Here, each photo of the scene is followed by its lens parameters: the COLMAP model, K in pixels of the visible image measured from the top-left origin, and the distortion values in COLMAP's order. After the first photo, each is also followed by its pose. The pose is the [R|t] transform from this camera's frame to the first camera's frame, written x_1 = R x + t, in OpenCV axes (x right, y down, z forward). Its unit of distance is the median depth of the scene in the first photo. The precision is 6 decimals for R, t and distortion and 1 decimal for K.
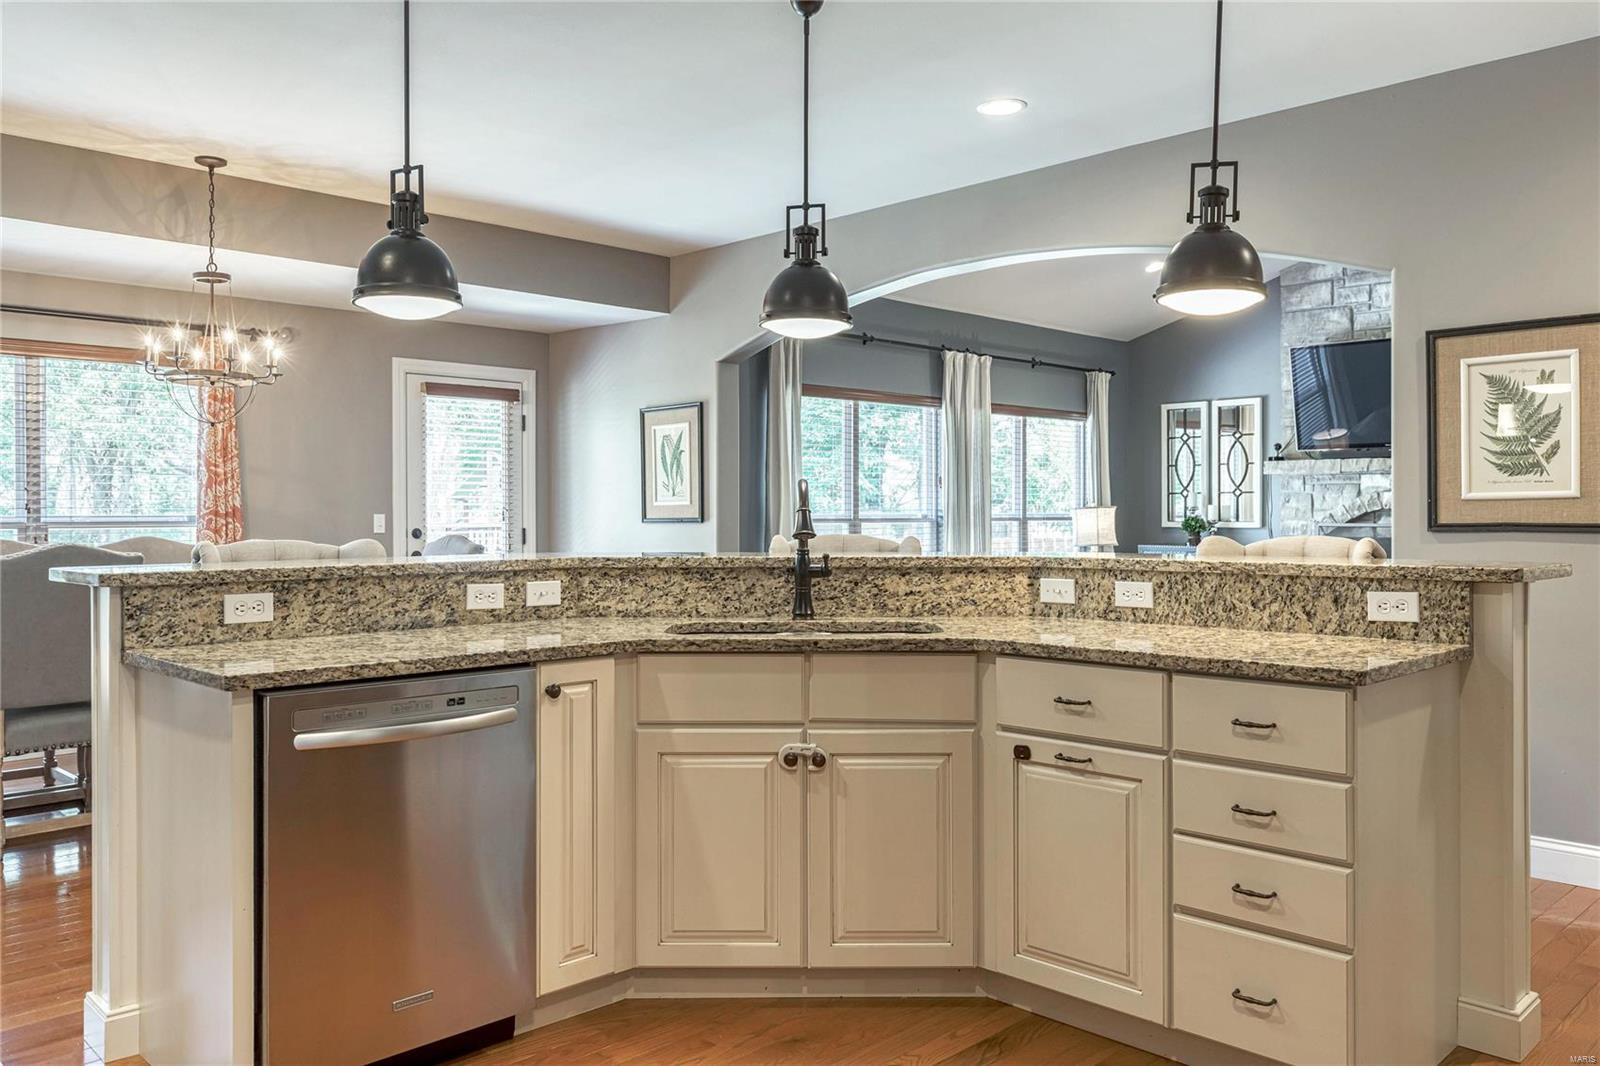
lens RADIAL K [[1226.7, 0, 791.0], [0, 1226.7, 517.6], [0, 0, 1]] dist [0.005459, -0.005036]
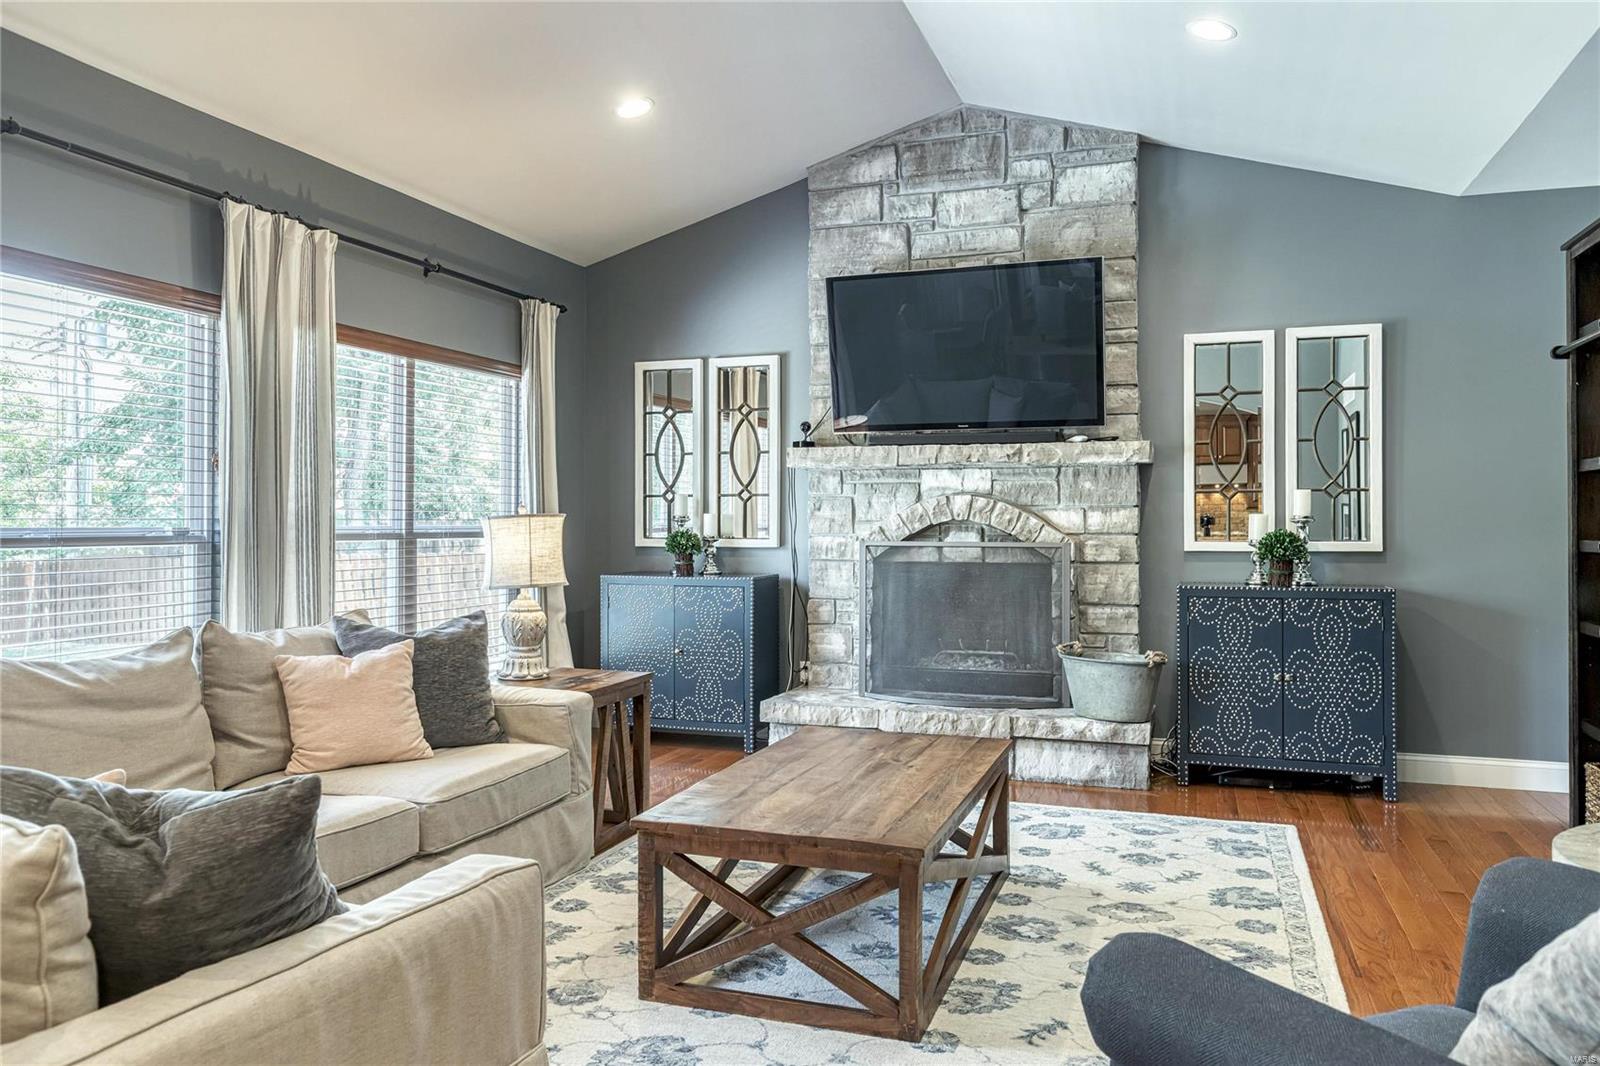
lens RADIAL K [[1106.8, 0, 805.7], [0, 1106.8, 504.4], [0, 0, 1]] dist [-0.002757, -0.002369]
pose [[0.893759, 0.009853, 0.448440, 0.131949], [-0.001493, 0.999819, -0.018990, -0.004193], [-0.448546, 0.016303, 0.893611, 0.480854]]
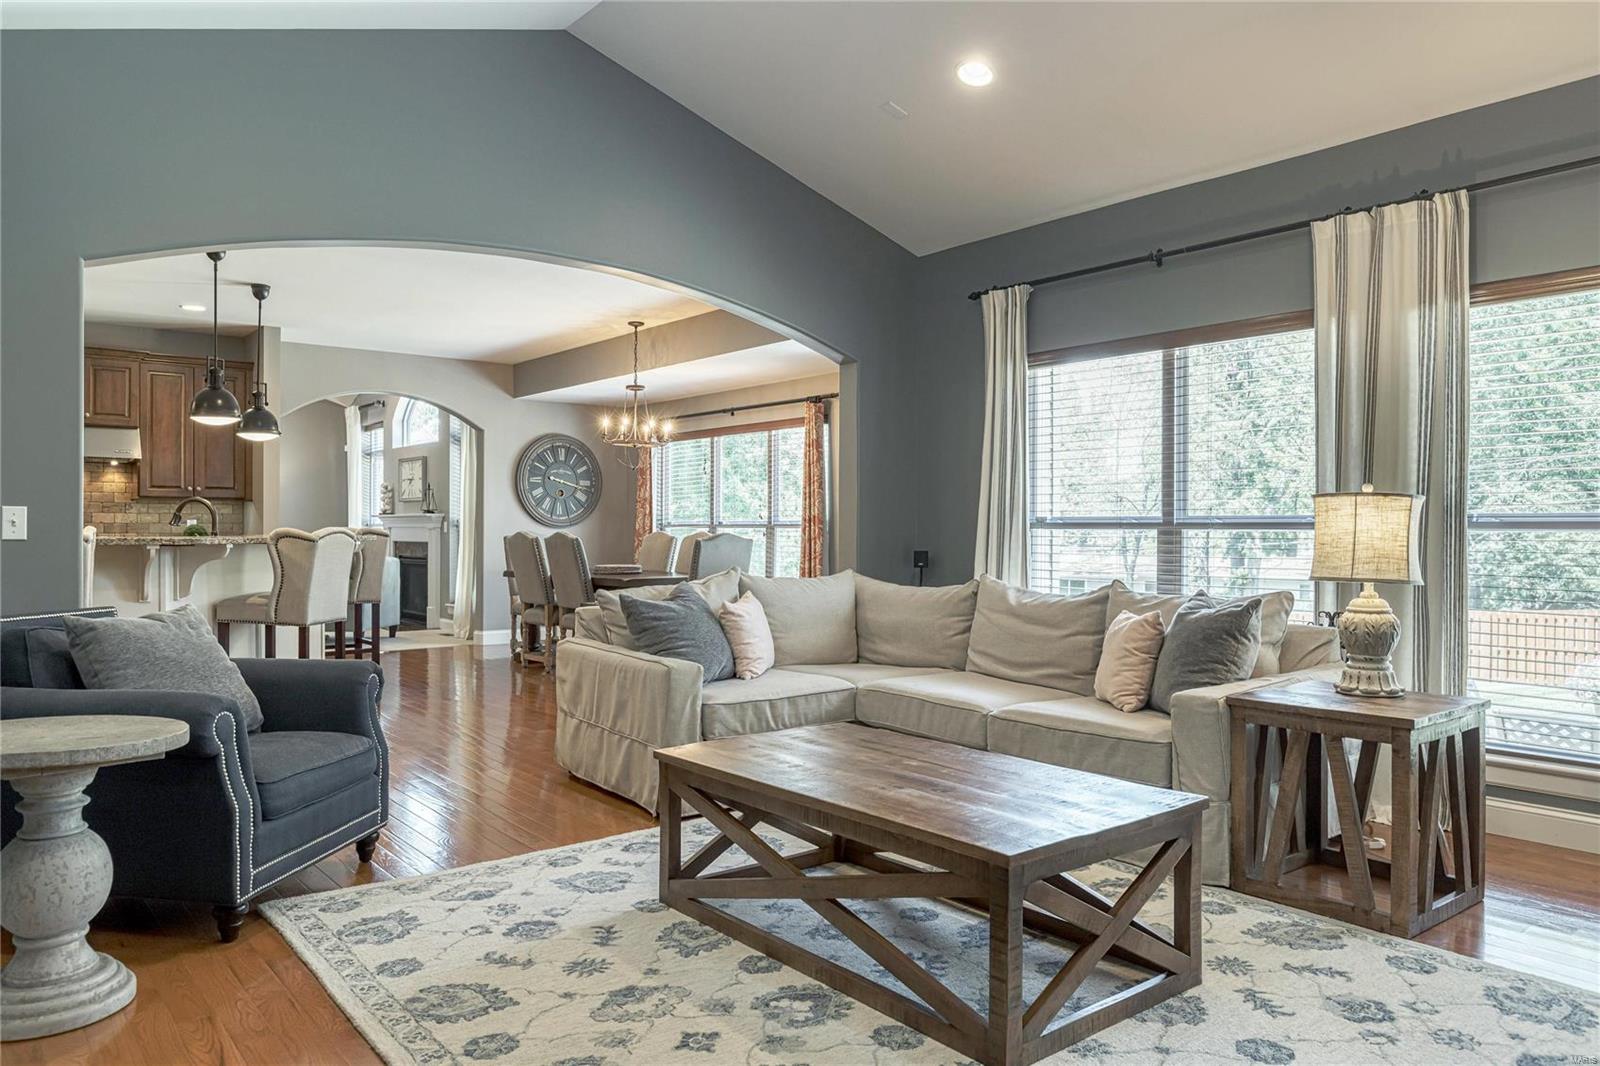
lens RADIAL K [[1106.8, 0, 814.8], [0, 1106.8, 518.0], [0, 0, 1]] dist [-0.002757, -0.002369]
pose [[-0.076036, -0.009239, -0.997062, 0.611720], [-0.006028, 0.999943, -0.008806, 0.003695], [0.997087, 0.005340, -0.076087, 0.778825]]
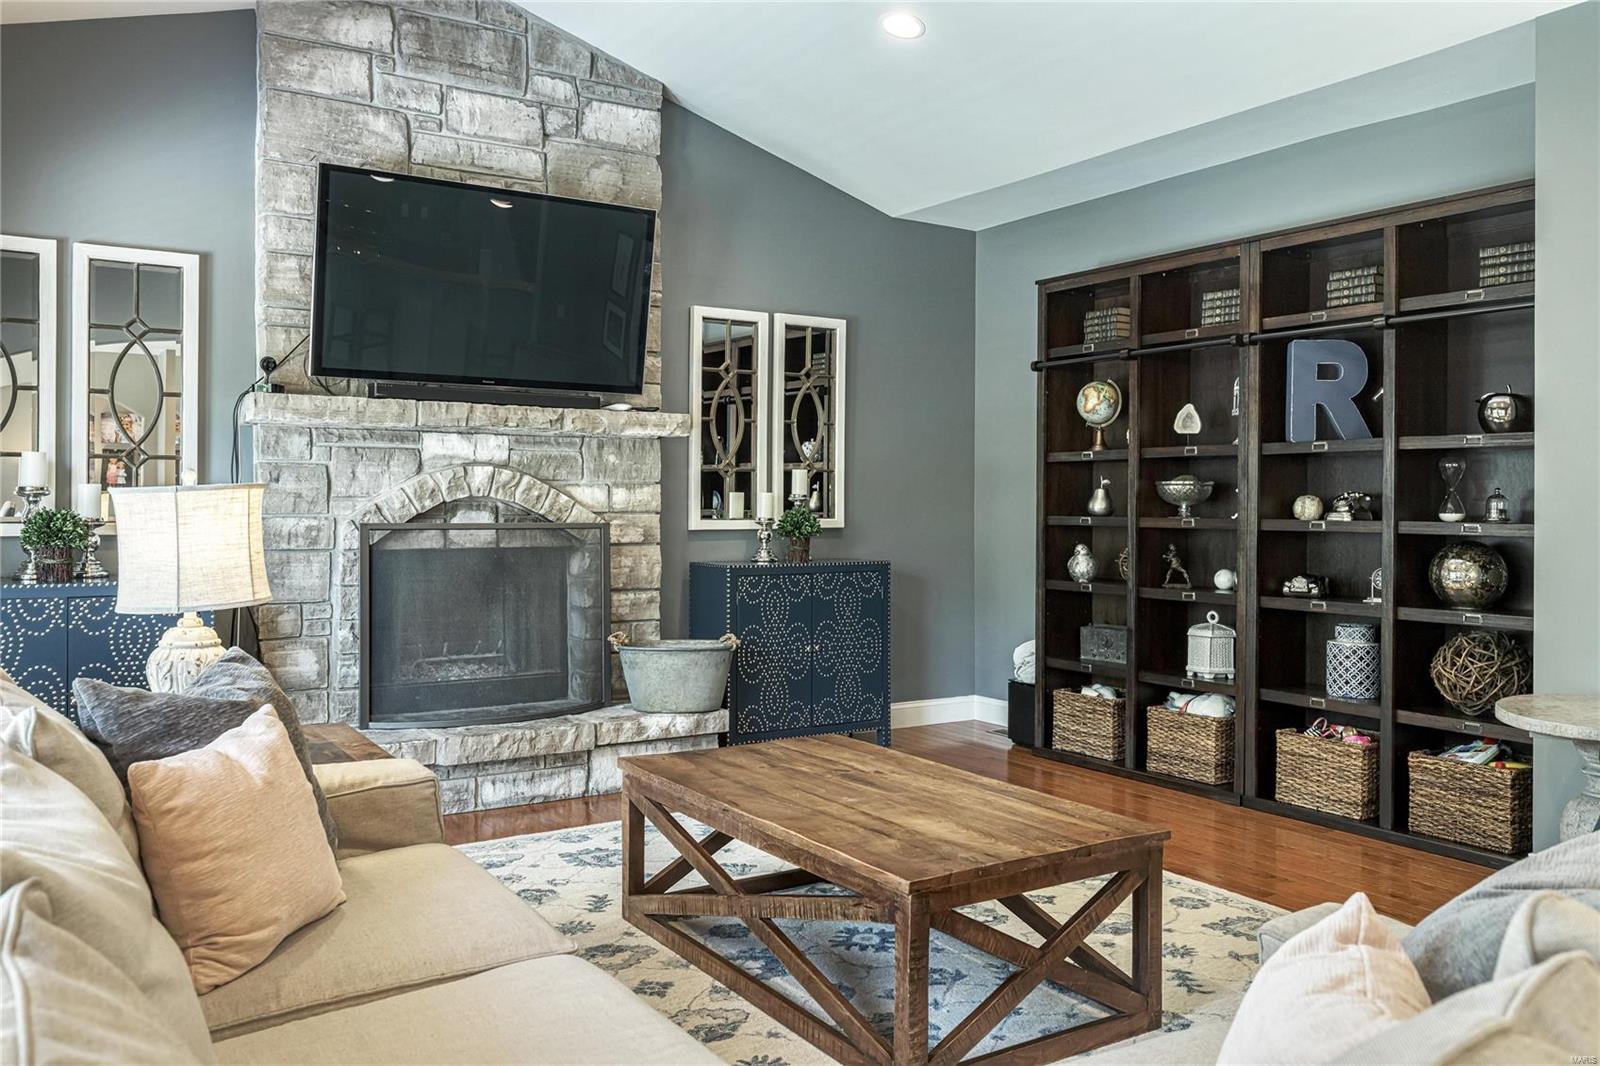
lens RADIAL K [[1226.7, 0, 783.0], [0, 1226.7, 496.6], [0, 0, 1]] dist [0.005459, -0.005036]
pose [[0.213025, 0.008278, 0.977012, -0.026671], [-0.002912, 0.999965, -0.007838, -0.003257], [-0.977042, -0.001176, 0.213042, 0.731607]]
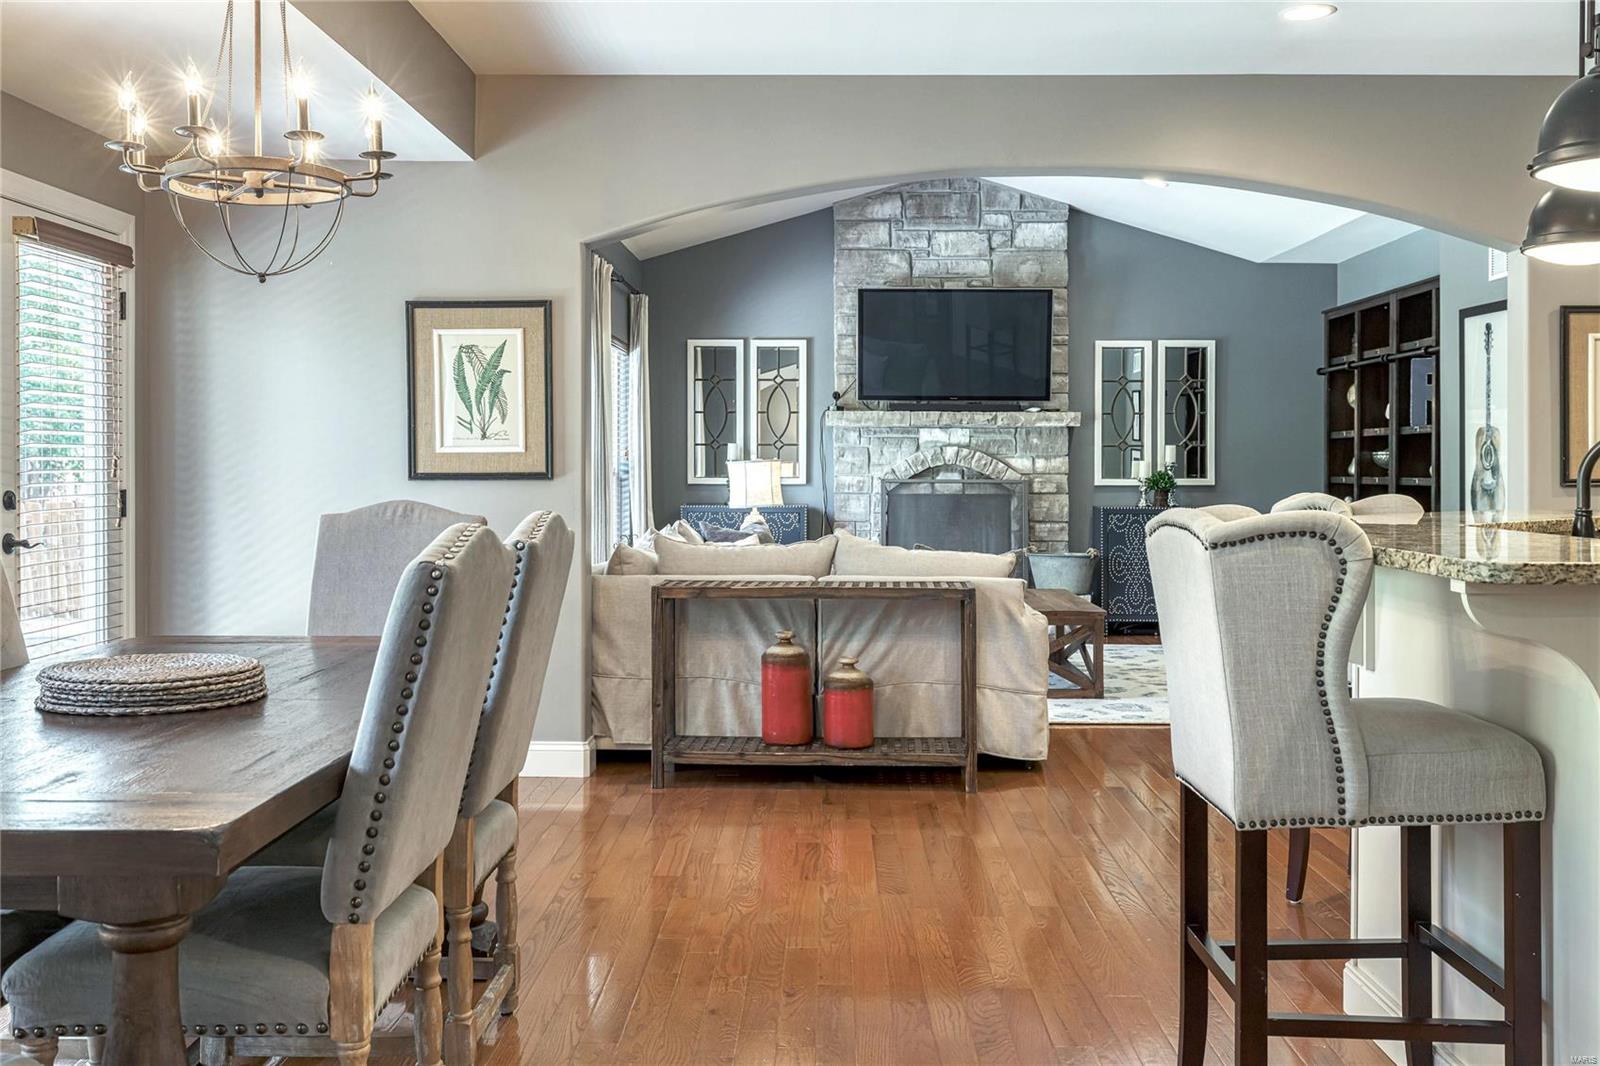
lens RADIAL K [[1475.3, 0, 798.9], [0, 1475.3, 445.8], [0, 0, 1]] dist [-0.011978, 0.000000]
pose [[0.714273, 0.014948, 0.699708, -0.403659], [-0.003075, 0.999829, -0.018220, -0.000320], [-0.699861, 0.010862, 0.714197, 0.247838]]
